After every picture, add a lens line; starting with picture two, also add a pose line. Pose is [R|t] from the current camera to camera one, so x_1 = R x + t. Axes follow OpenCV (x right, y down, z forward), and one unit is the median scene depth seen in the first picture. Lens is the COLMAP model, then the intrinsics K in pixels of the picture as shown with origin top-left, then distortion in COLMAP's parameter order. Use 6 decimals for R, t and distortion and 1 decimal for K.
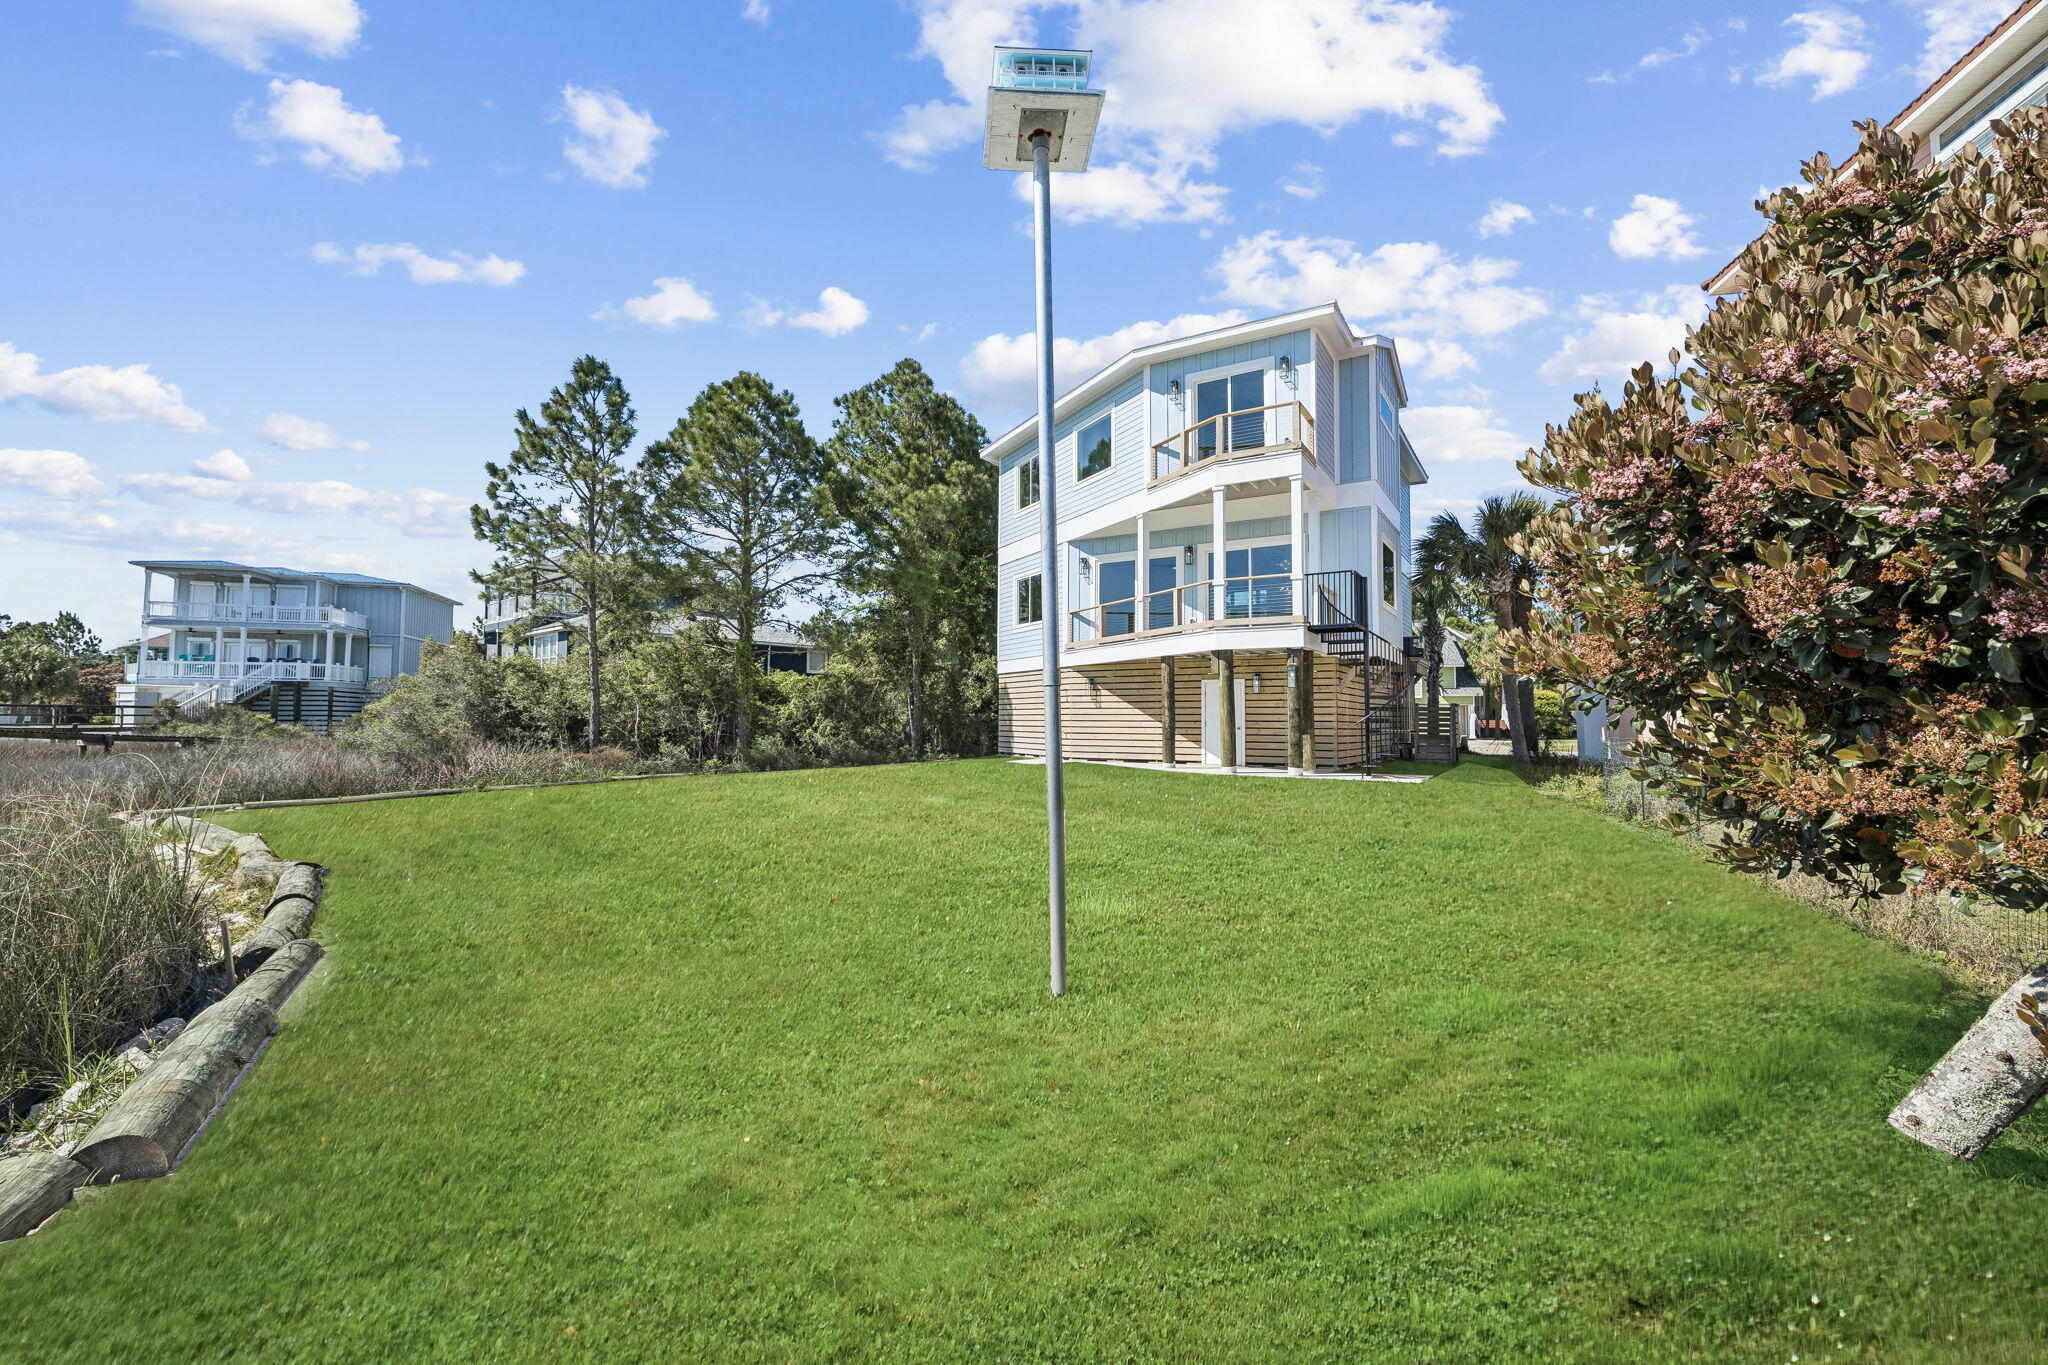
lens RADIAL K [[1115.5, 0, 1024.0], [0, 1115.5, 682.5], [0, 0, 1]] dist [-0.000219, -0.001467]
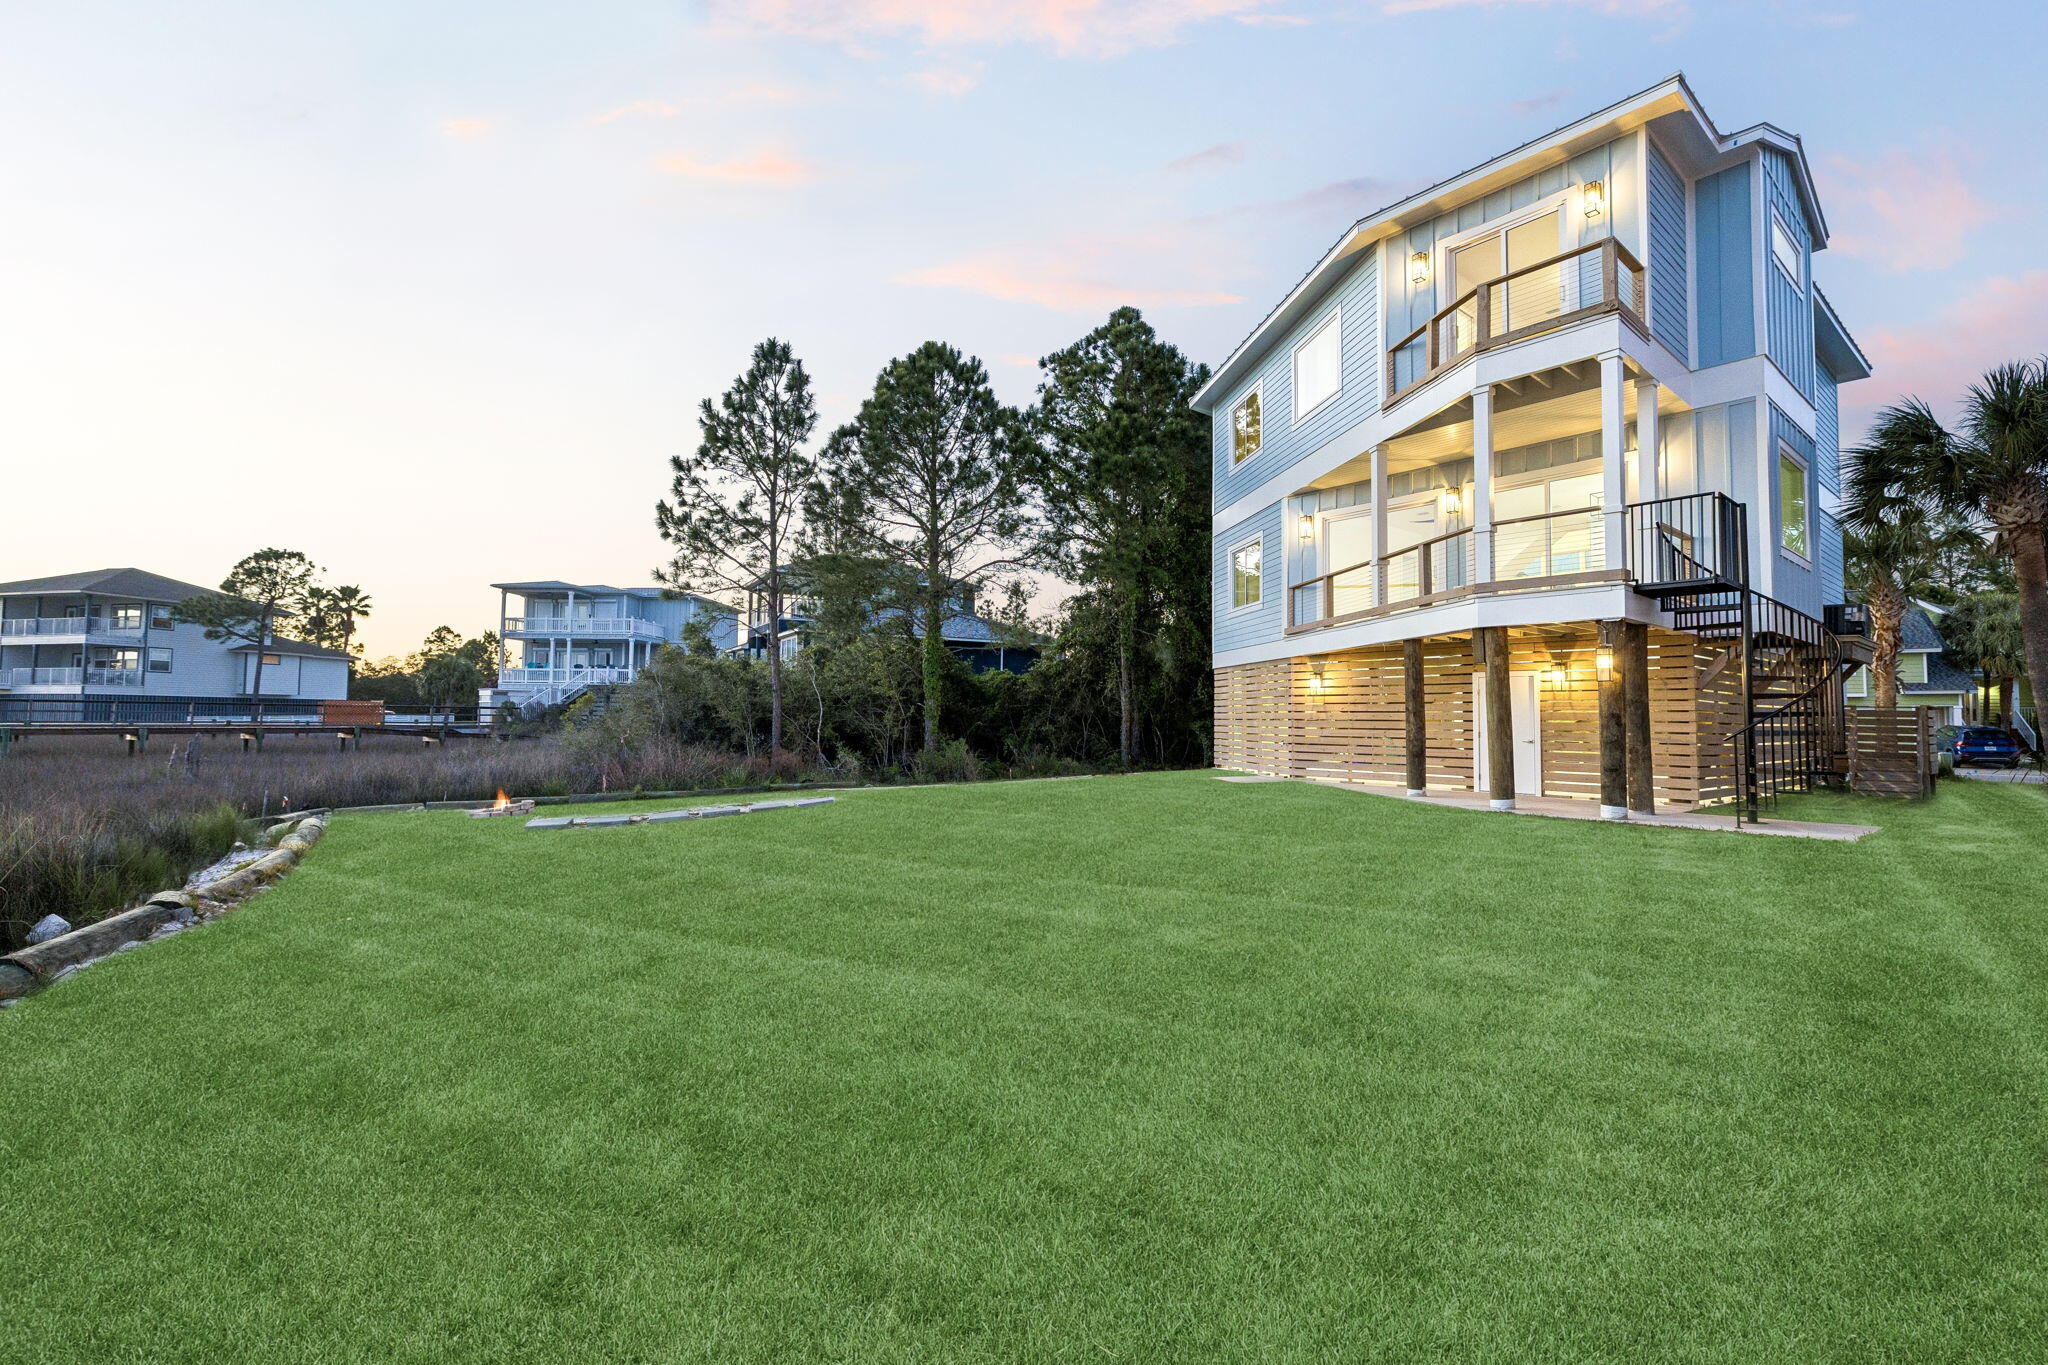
lens RADIAL K [[1002.6, 0, 1024.0], [0, 1002.6, 682.5], [0, 0, 1]] dist [0.009886, 0.000051]
pose [[0.933604, -0.009141, -0.358191, 0.112774], [0.006971, 0.999949, -0.007349, 0.006323], [0.358240, 0.004365, 0.933619, 0.280240]]
